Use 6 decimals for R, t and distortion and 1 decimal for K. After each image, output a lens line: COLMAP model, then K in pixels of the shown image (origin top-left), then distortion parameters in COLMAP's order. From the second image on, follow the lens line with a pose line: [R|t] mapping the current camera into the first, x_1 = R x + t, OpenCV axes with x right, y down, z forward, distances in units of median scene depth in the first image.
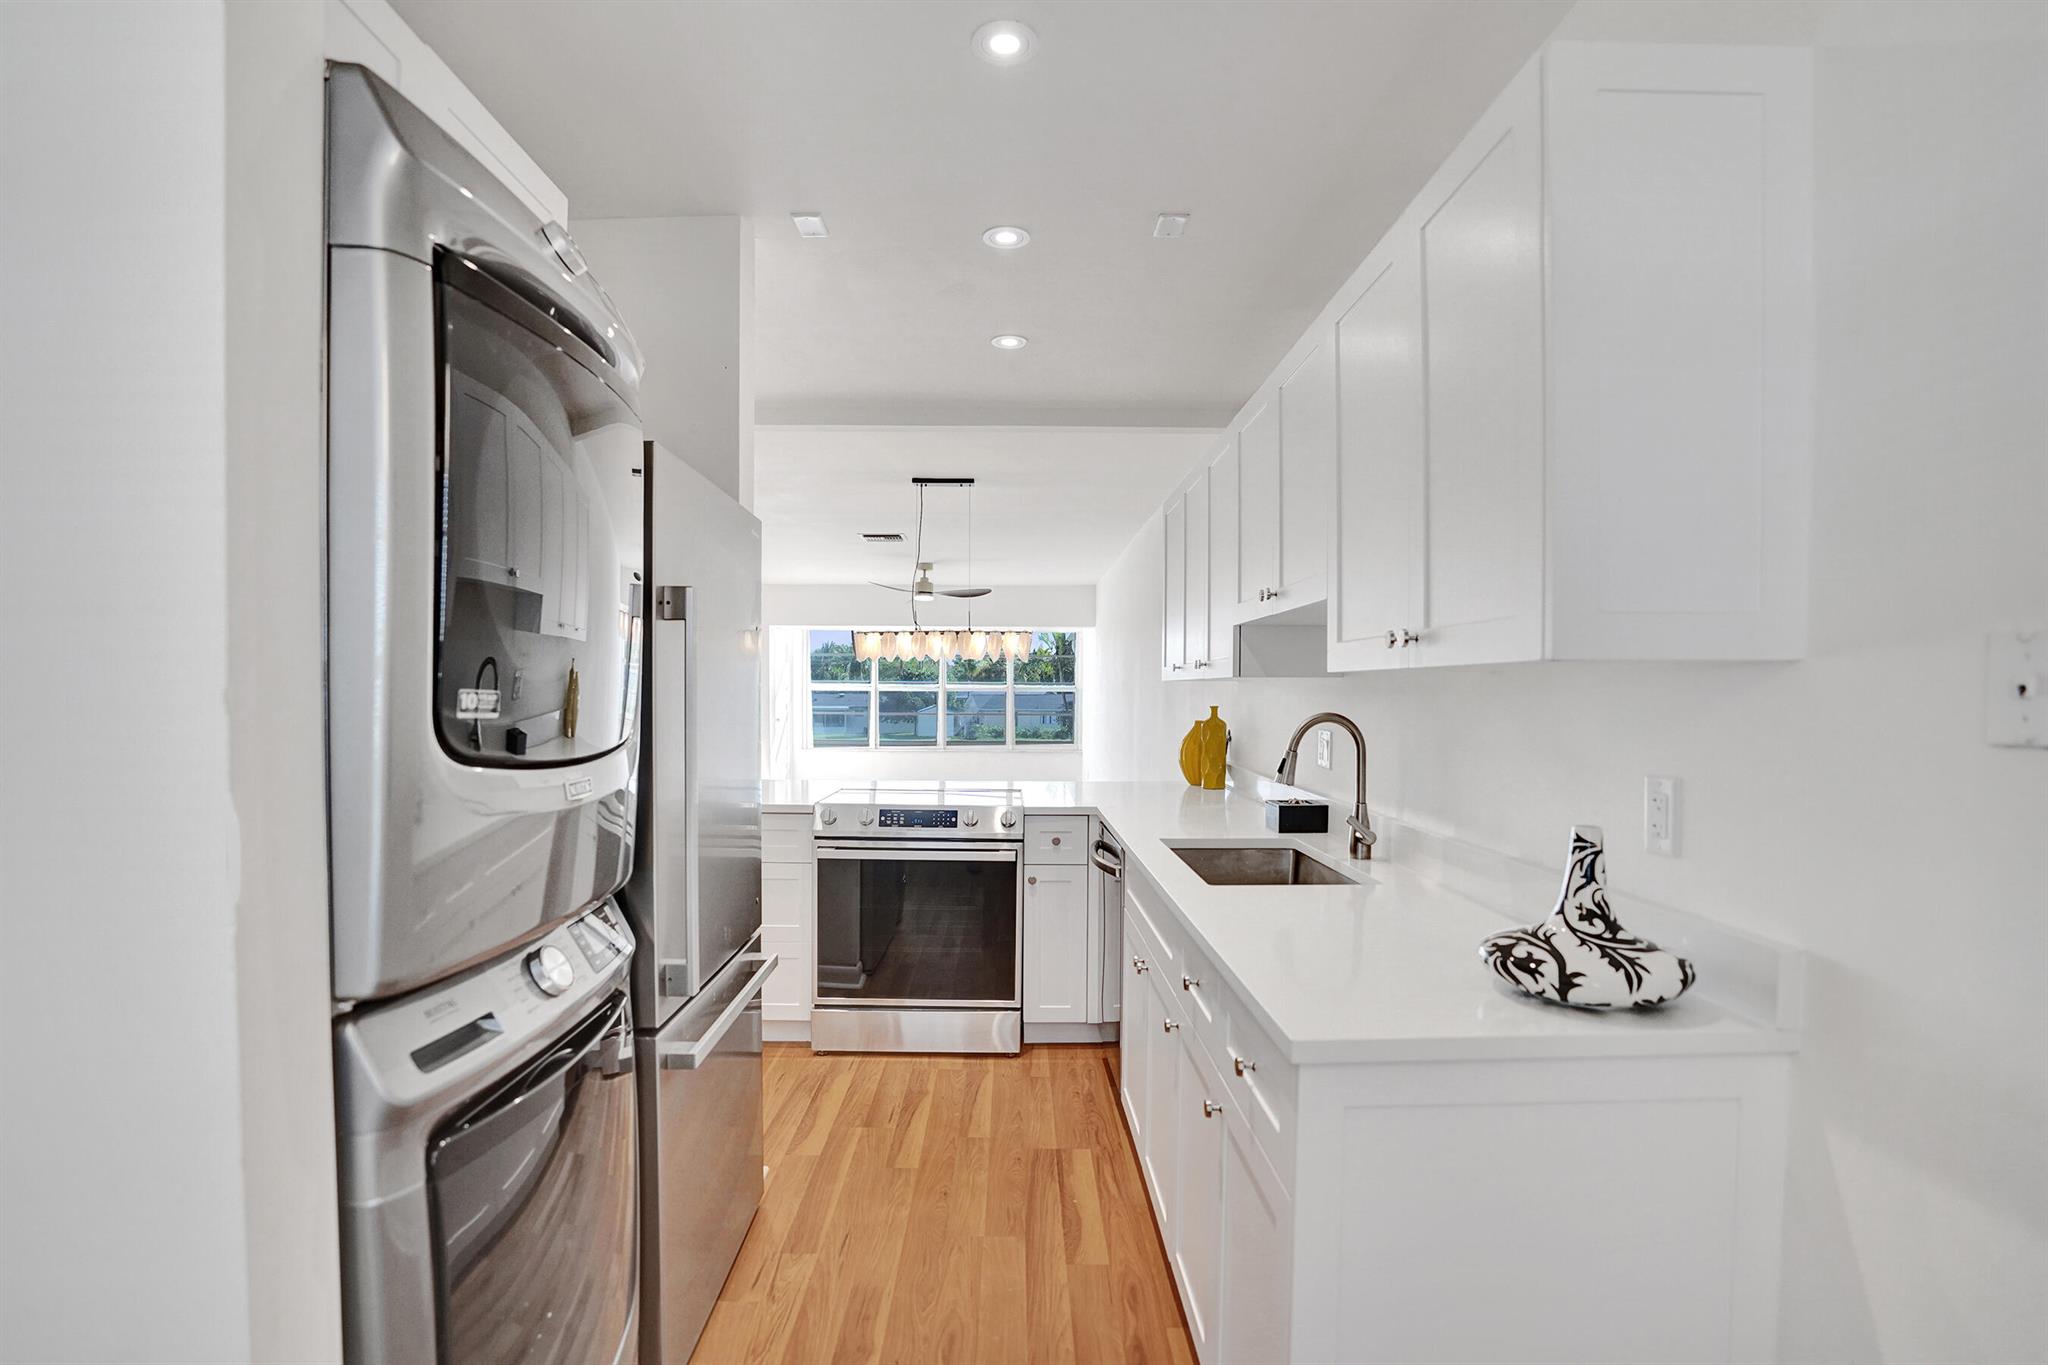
lens RADIAL K [[988.5, 0, 1030.1], [0, 988.5, 708.6], [0, 0, 1]] dist [-0.074466, 0.039194]
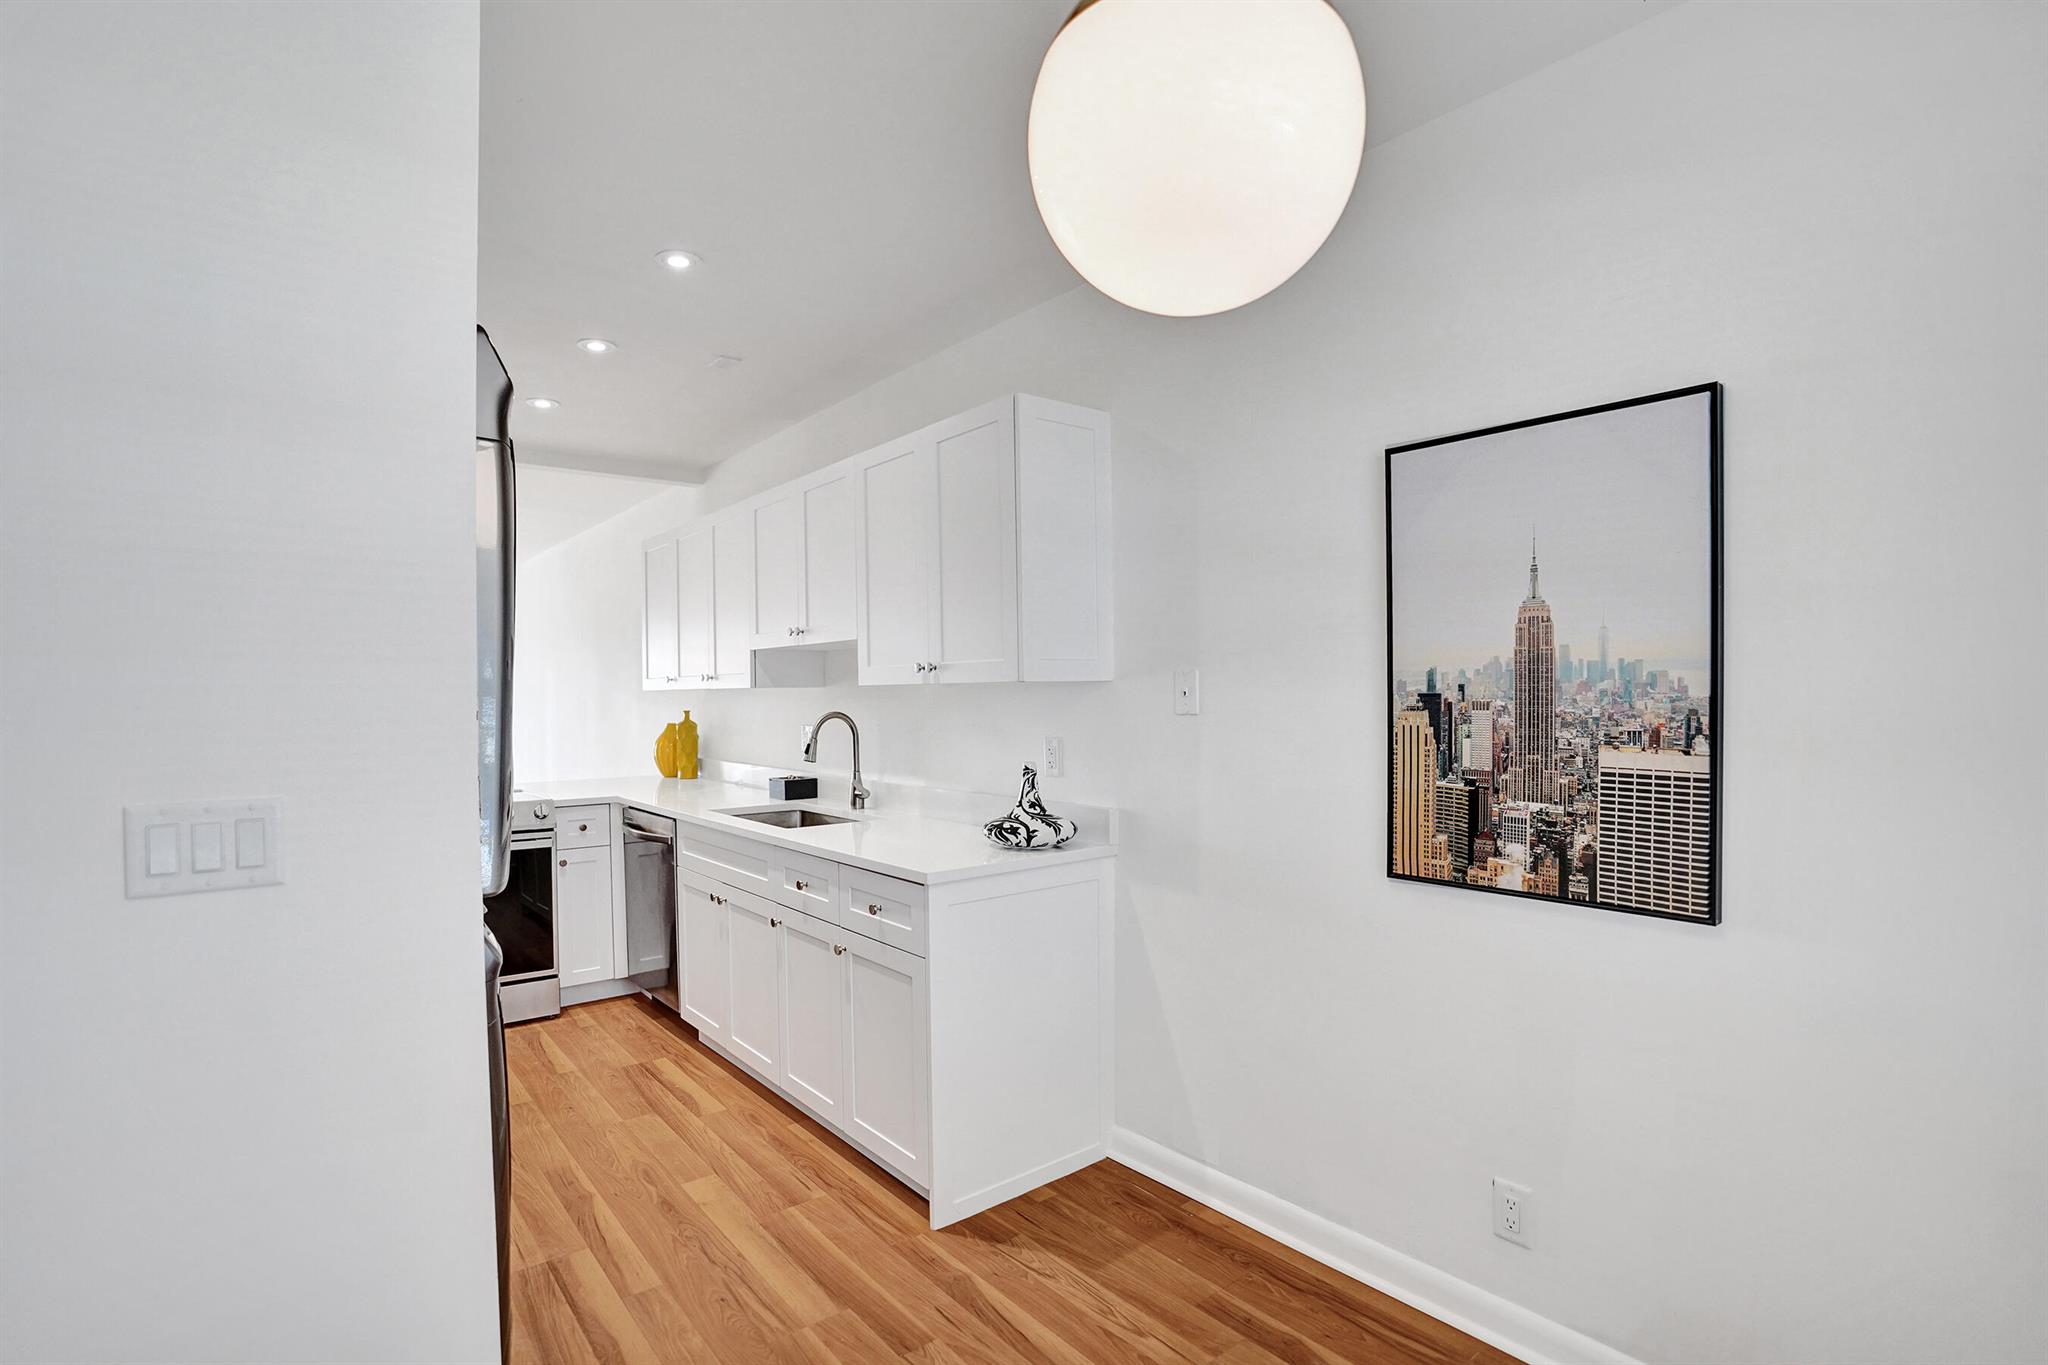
lens RADIAL K [[978.4, 0, 1033.2], [0, 978.4, 680.4], [0, 0, 1]] dist [-0.069130, 0.036469]
pose [[0.776419, -0.006895, 0.630180, -0.389122], [0.027469, 0.999360, -0.022909, -0.001032], [-0.629618, 0.035097, 0.776111, -0.330044]]
